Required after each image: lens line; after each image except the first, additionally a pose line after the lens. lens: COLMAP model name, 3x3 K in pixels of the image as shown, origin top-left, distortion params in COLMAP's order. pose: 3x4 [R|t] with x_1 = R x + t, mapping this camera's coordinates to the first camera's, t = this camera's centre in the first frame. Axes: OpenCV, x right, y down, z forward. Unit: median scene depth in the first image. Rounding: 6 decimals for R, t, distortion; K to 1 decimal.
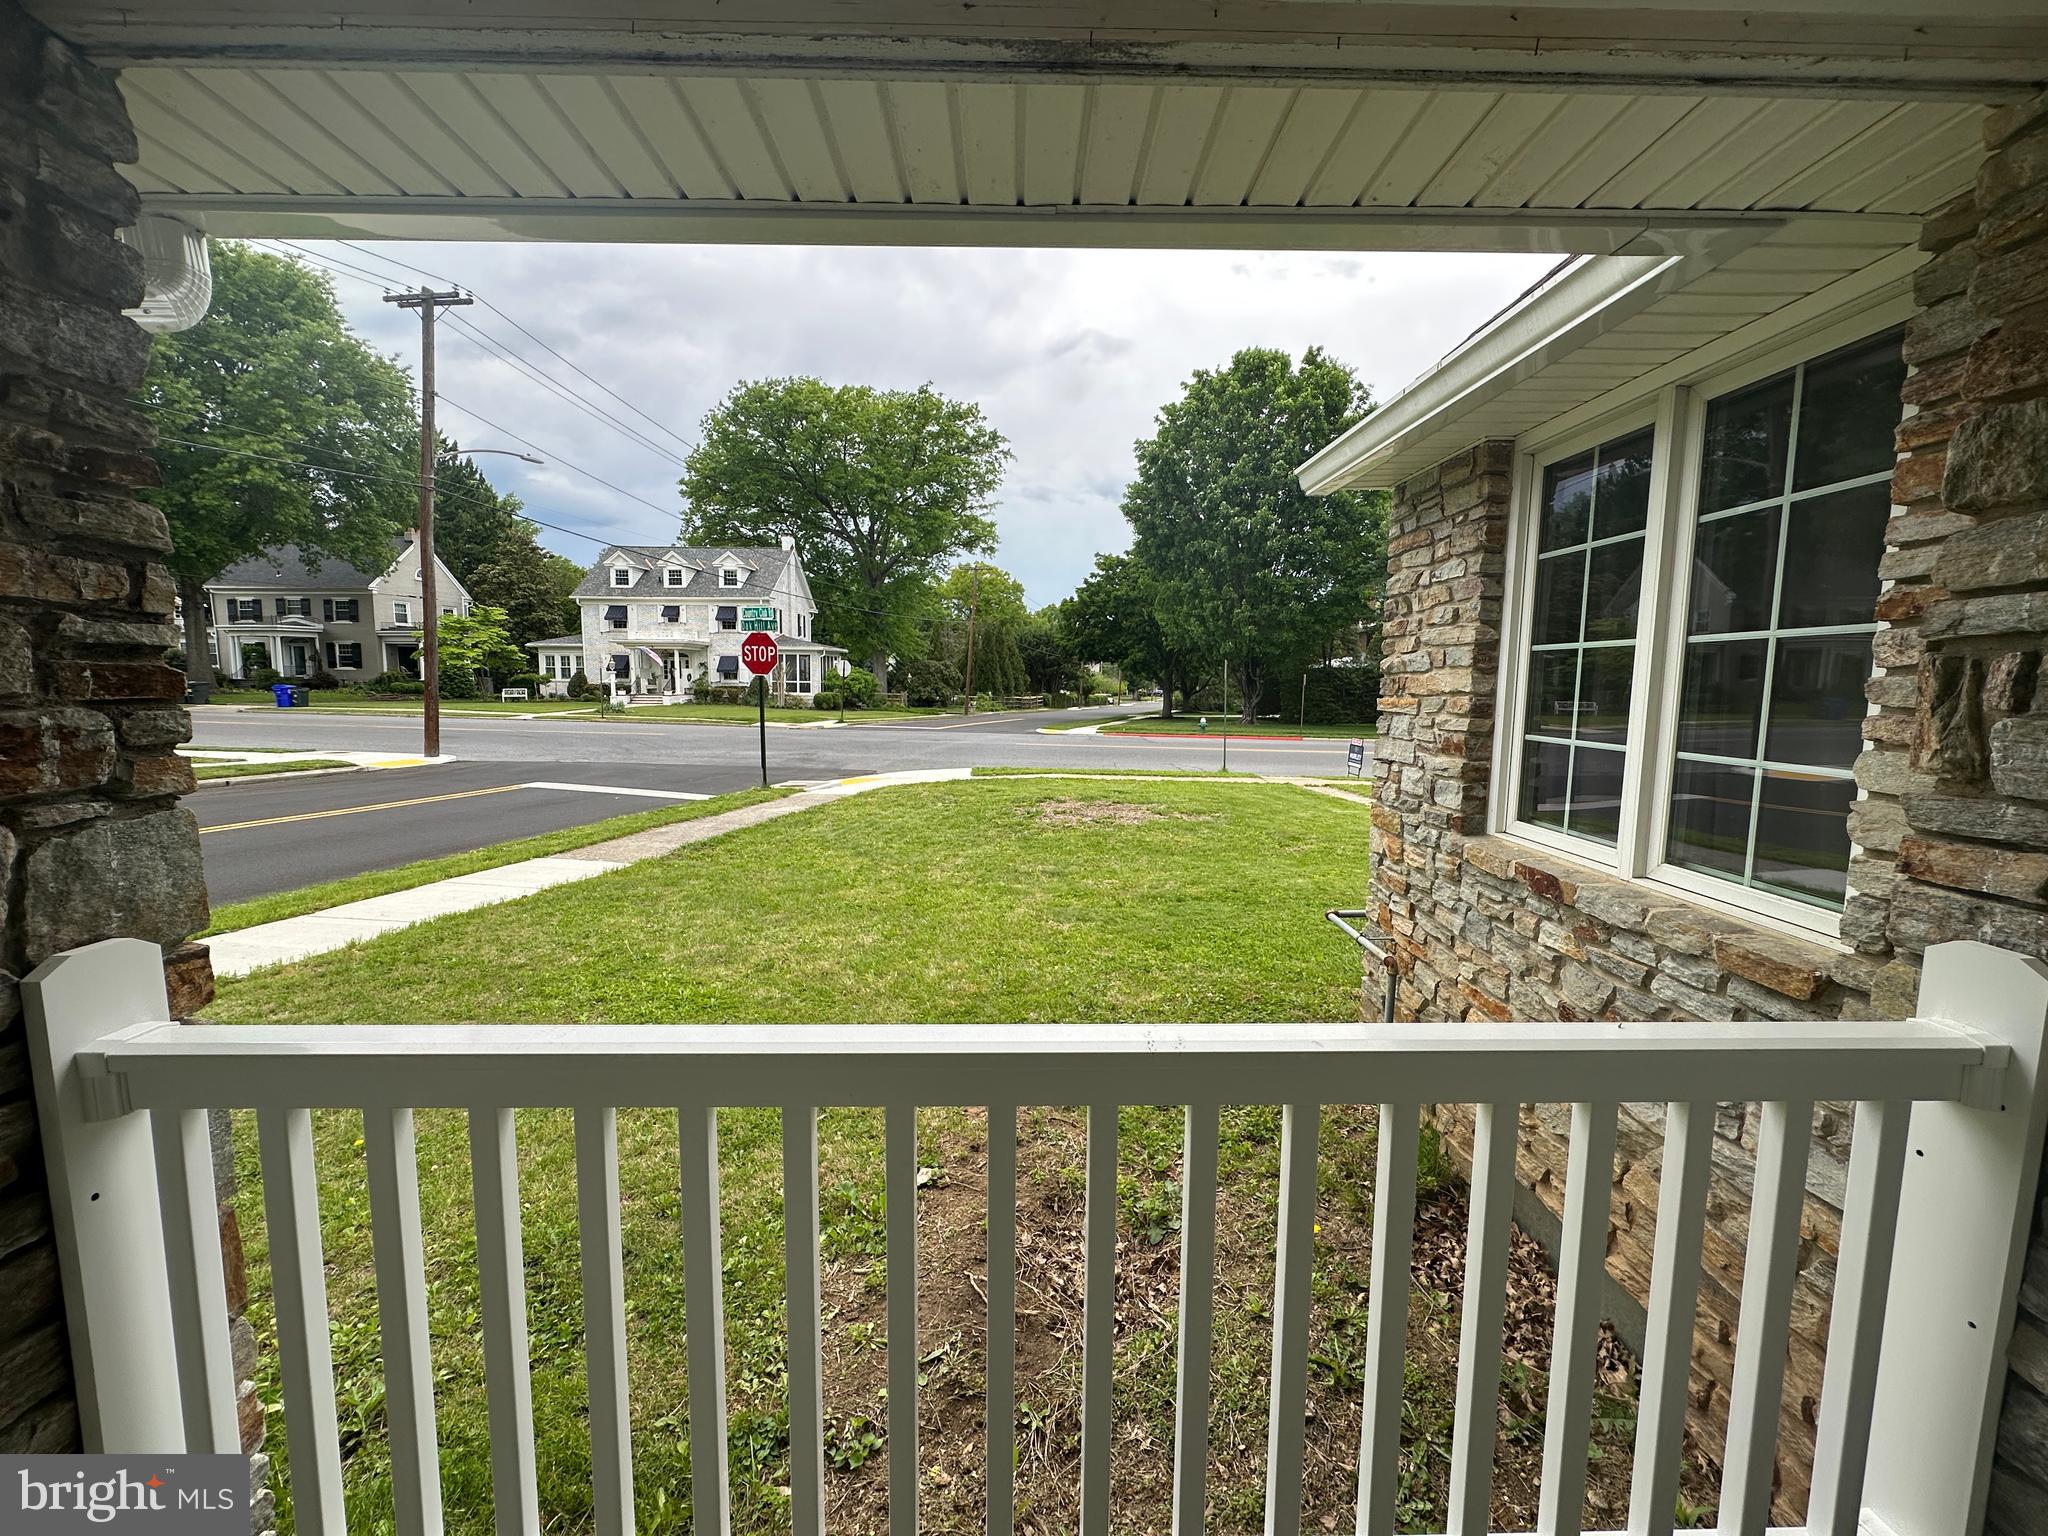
lens RADIAL K [[810.2, 0, 1030.1], [0, 810.2, 759.7], [0, 0, 1]] dist [-0.000822, -0.000085]
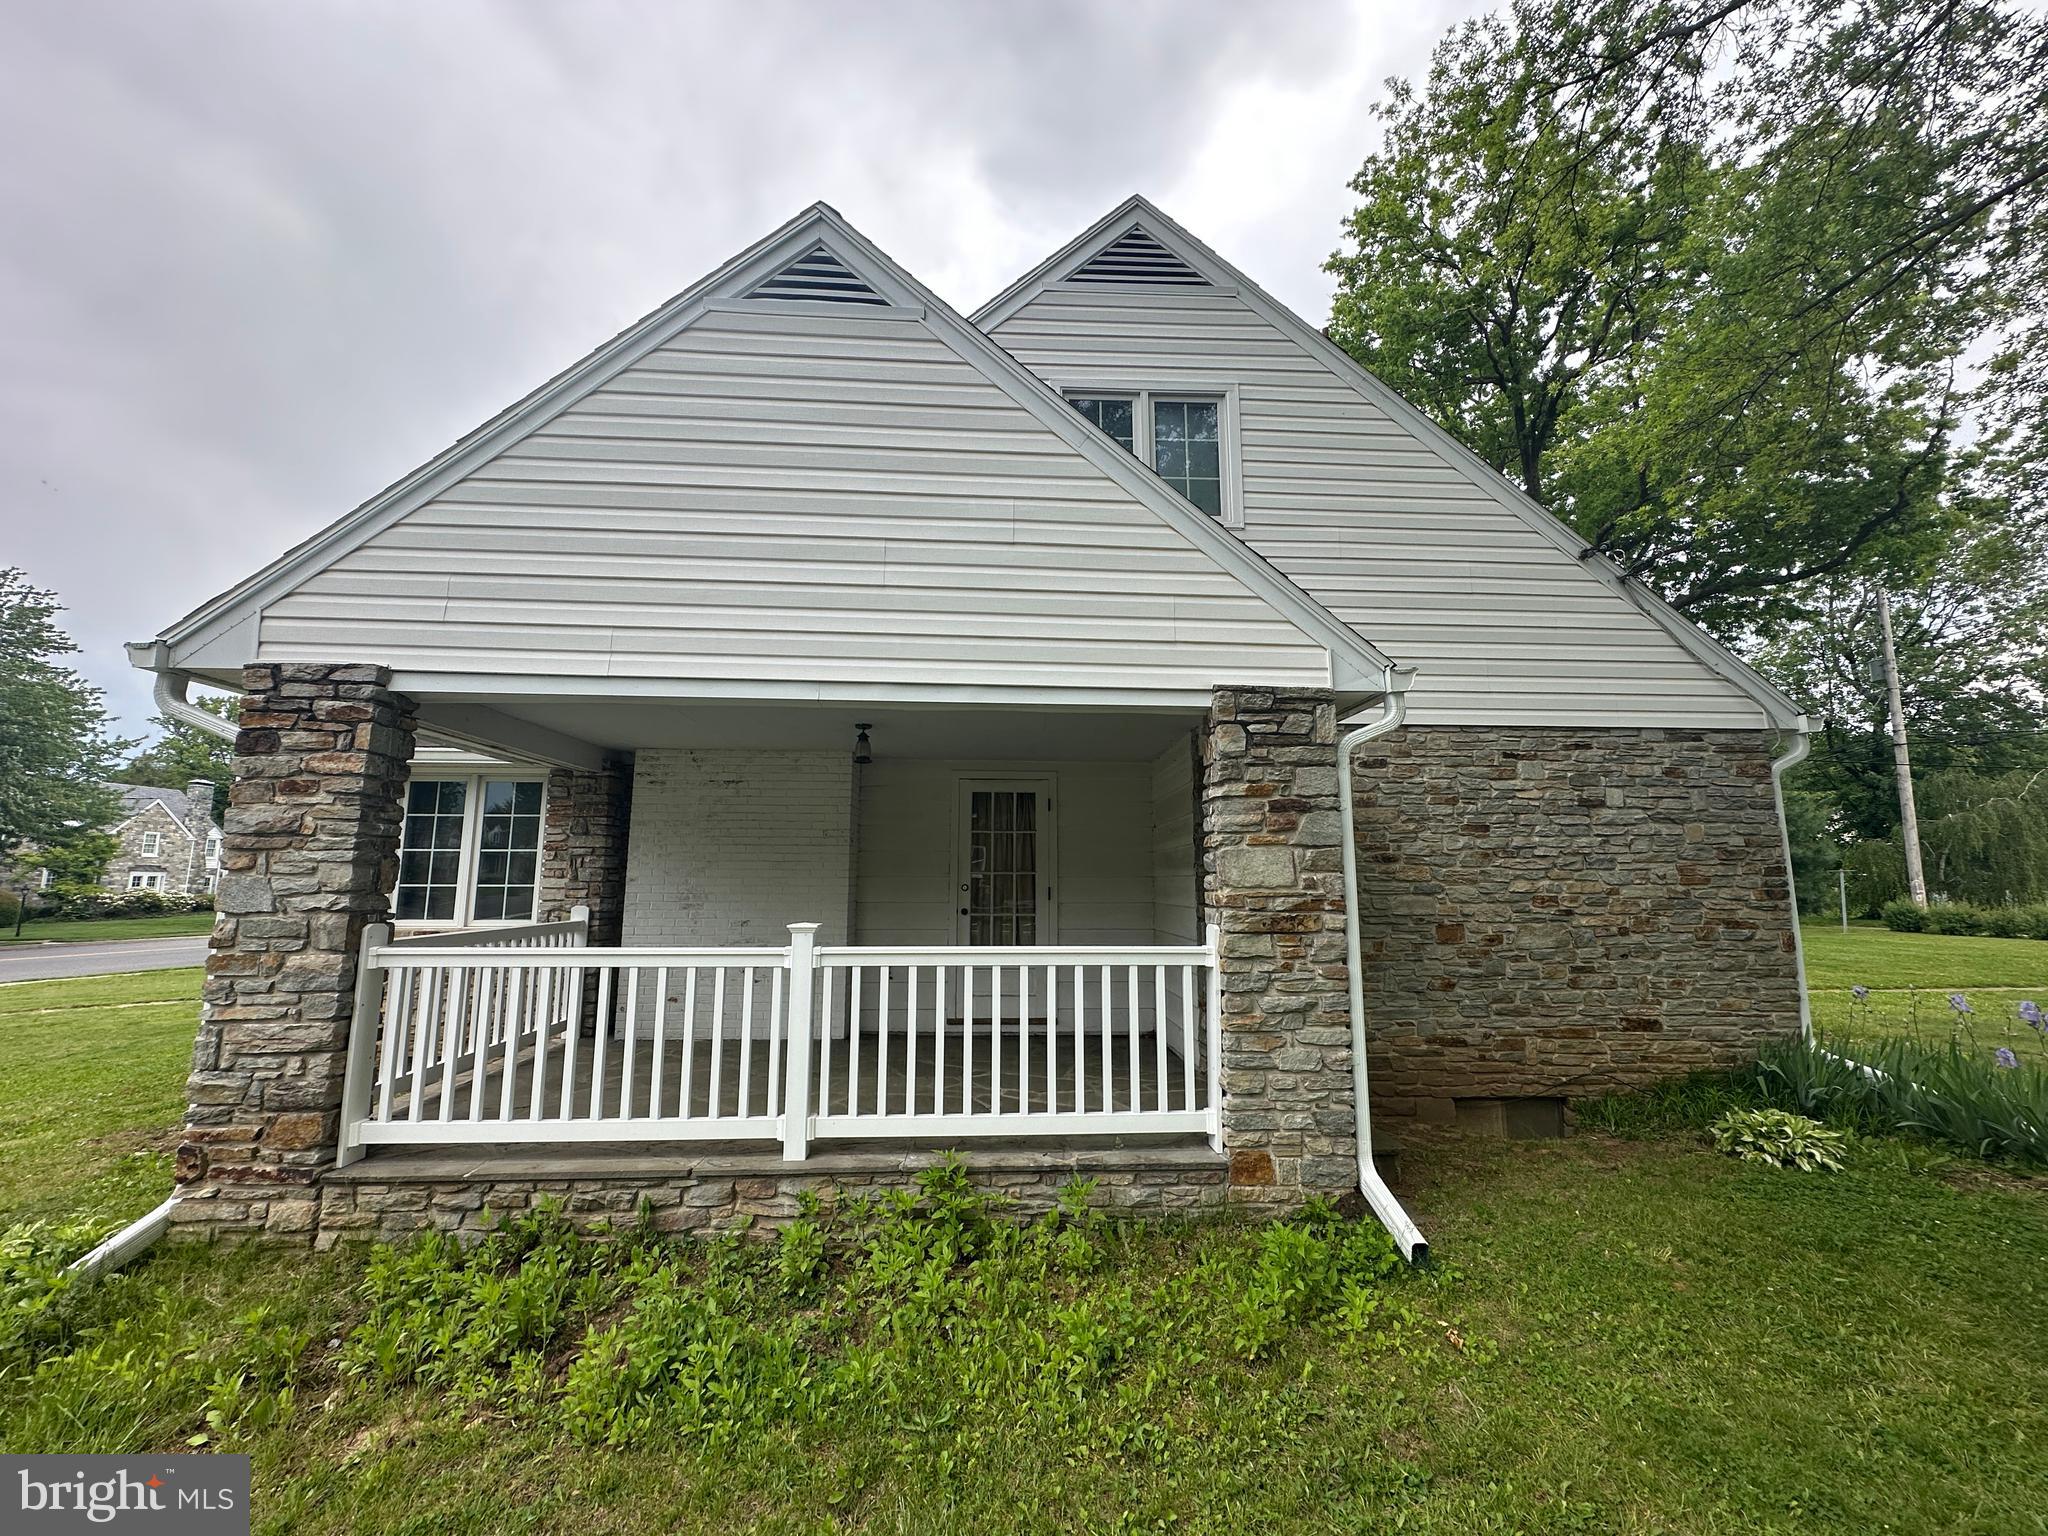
lens RADIAL K [[810.2, 0, 1025.3], [0, 810.2, 774.4], [0, 0, 1]] dist [-0.000822, -0.000085]
pose [[-0.032067, 0.125338, 0.991596, -2.507847], [0.098148, 0.987706, -0.121672, 0.161487], [-0.994655, 0.093422, -0.043974, -1.069206]]
